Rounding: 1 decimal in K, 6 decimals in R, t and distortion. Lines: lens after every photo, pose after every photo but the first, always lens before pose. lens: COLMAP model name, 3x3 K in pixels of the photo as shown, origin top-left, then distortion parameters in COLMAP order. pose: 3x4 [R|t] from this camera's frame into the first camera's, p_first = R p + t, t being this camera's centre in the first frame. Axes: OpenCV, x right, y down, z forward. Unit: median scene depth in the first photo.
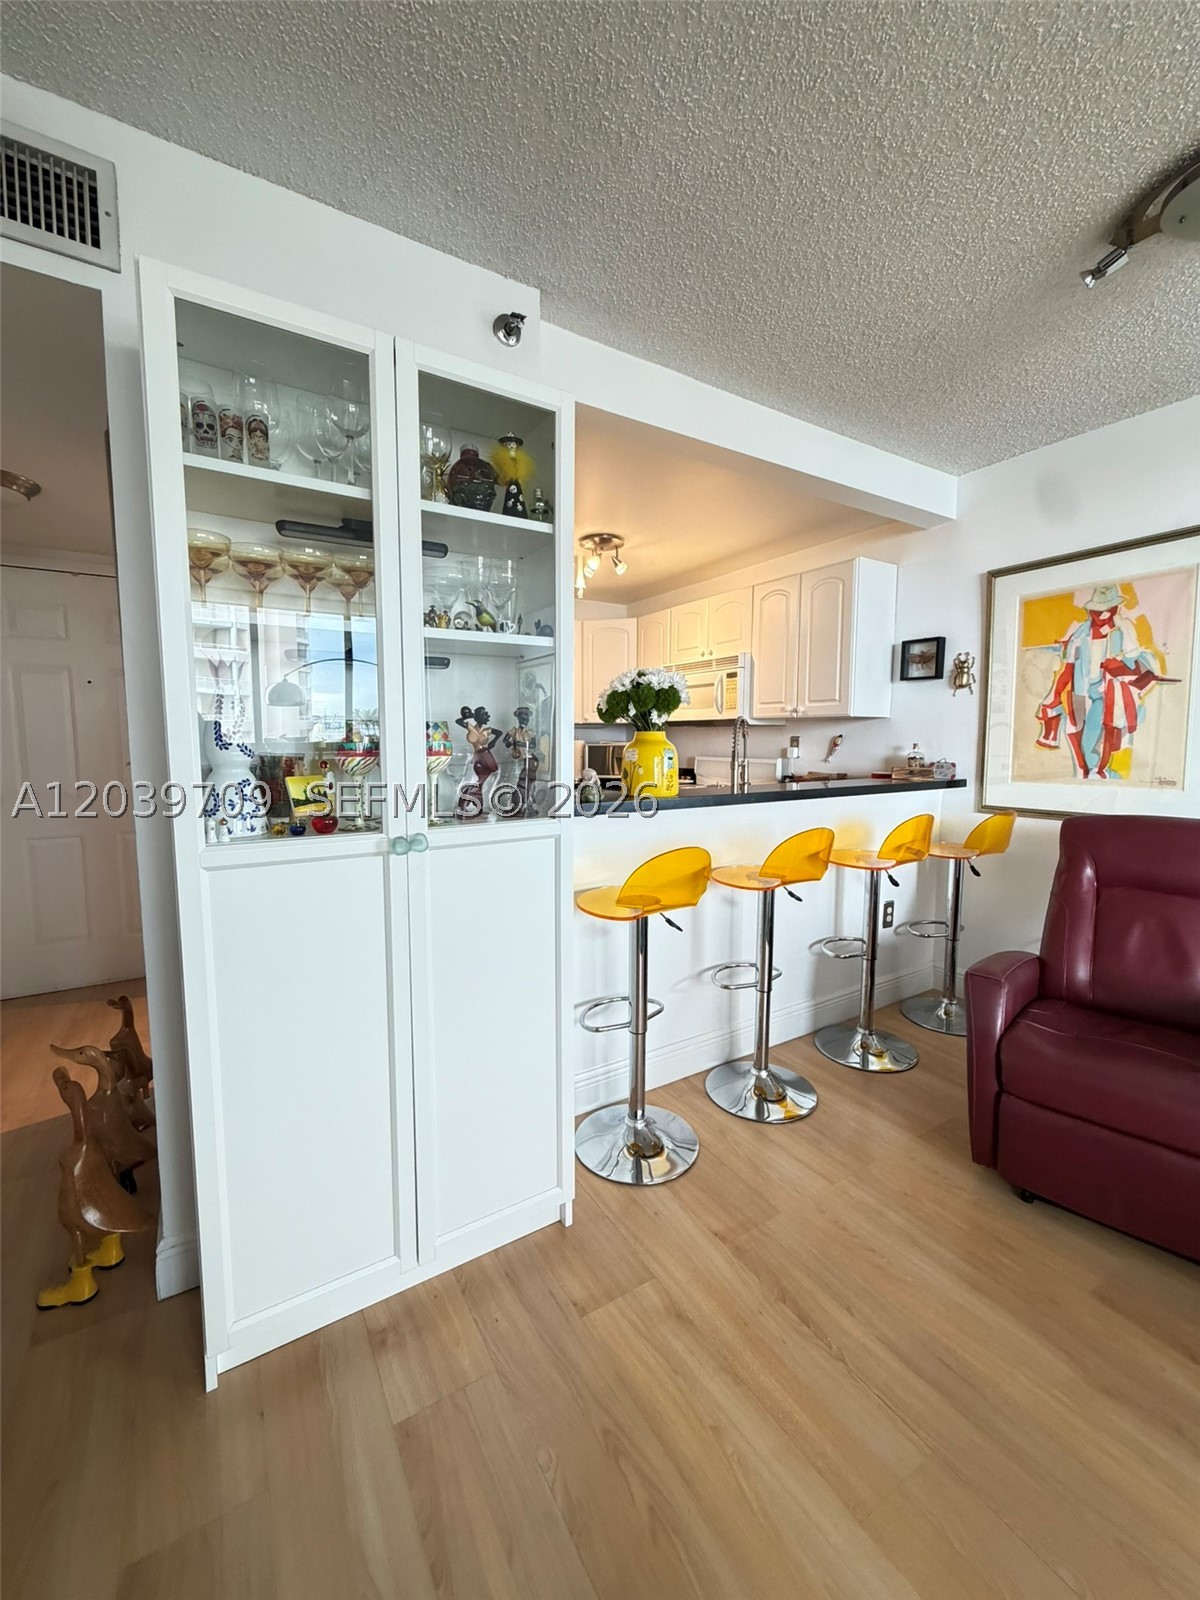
lens RADIAL K [[640.0, 0, 600.7], [0, 640.0, 795.6], [0, 0, 1]] dist [-0.000608, -0.000392]
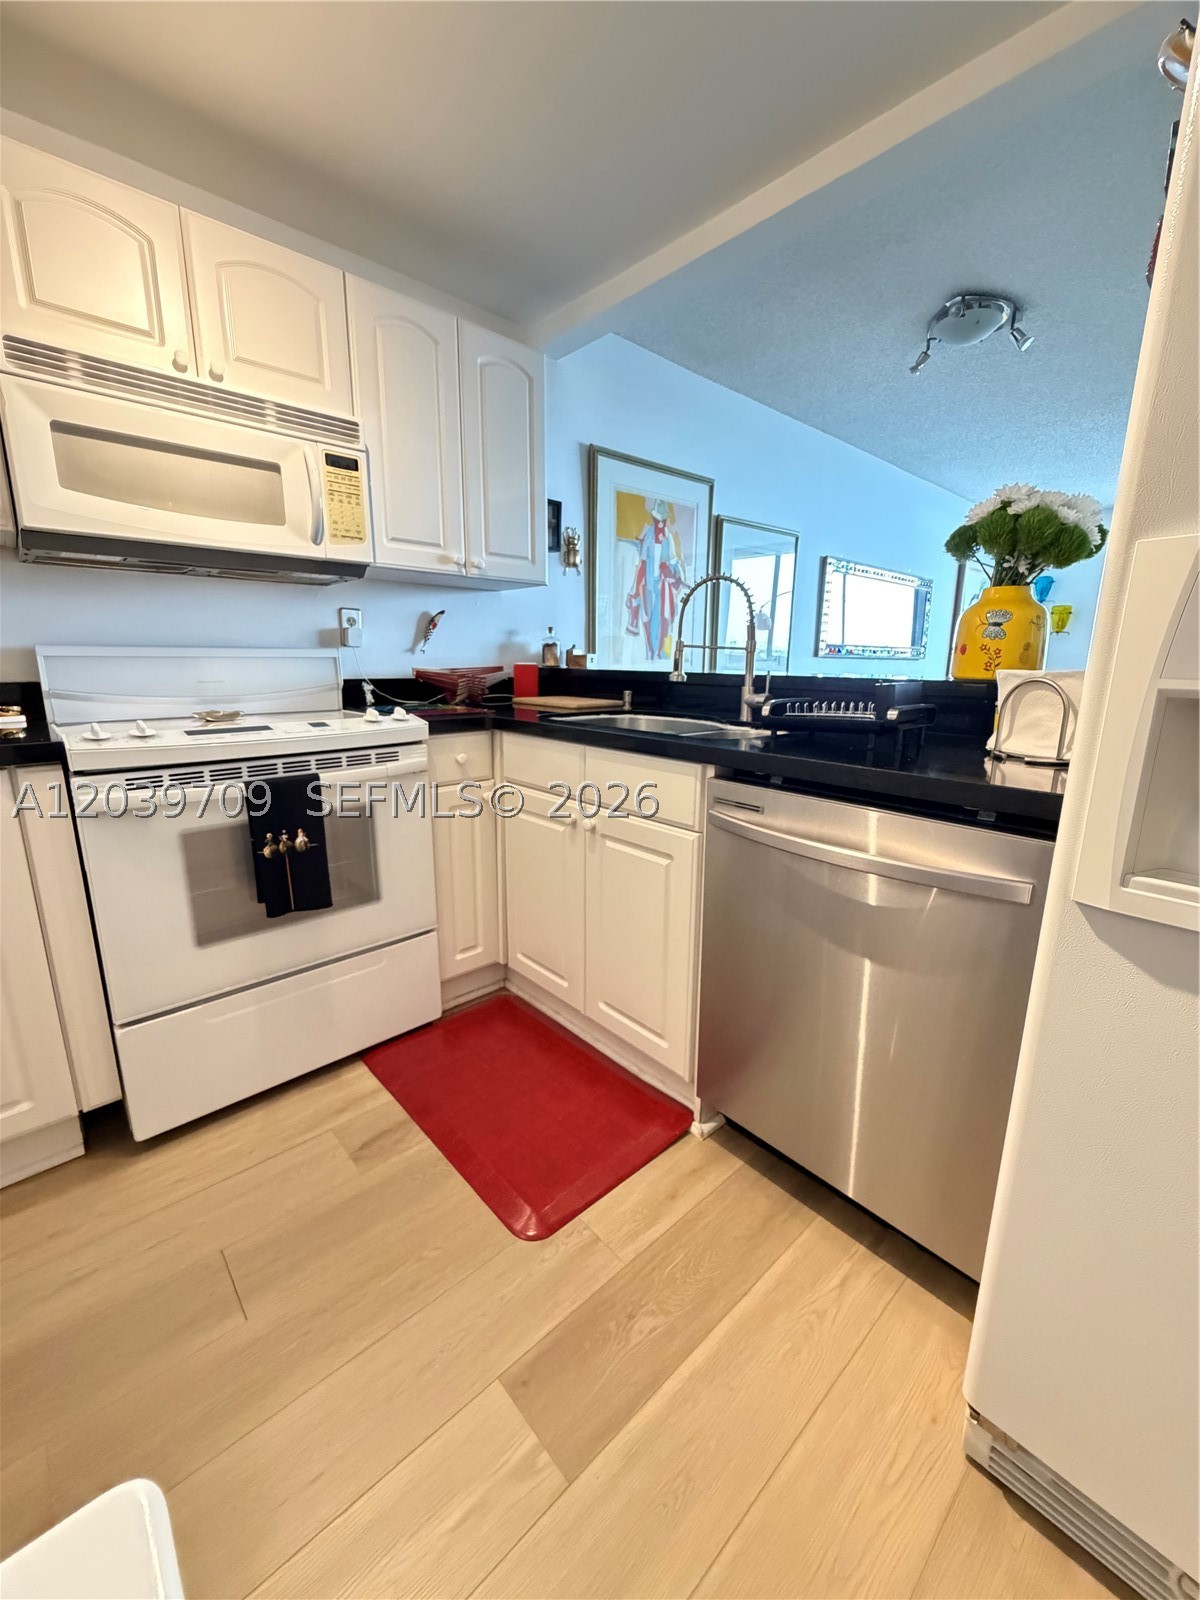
lens RADIAL K [[640.0, 0, 601.6], [0, 640.0, 795.4], [0, 0, 1]] dist [-0.000608, -0.000392]
pose [[-0.174114, -0.206954, 0.962733, -0.462105], [0.084593, 0.970908, 0.224011, -0.056675], [-0.981085, 0.120444, -0.151542, 1.283274]]
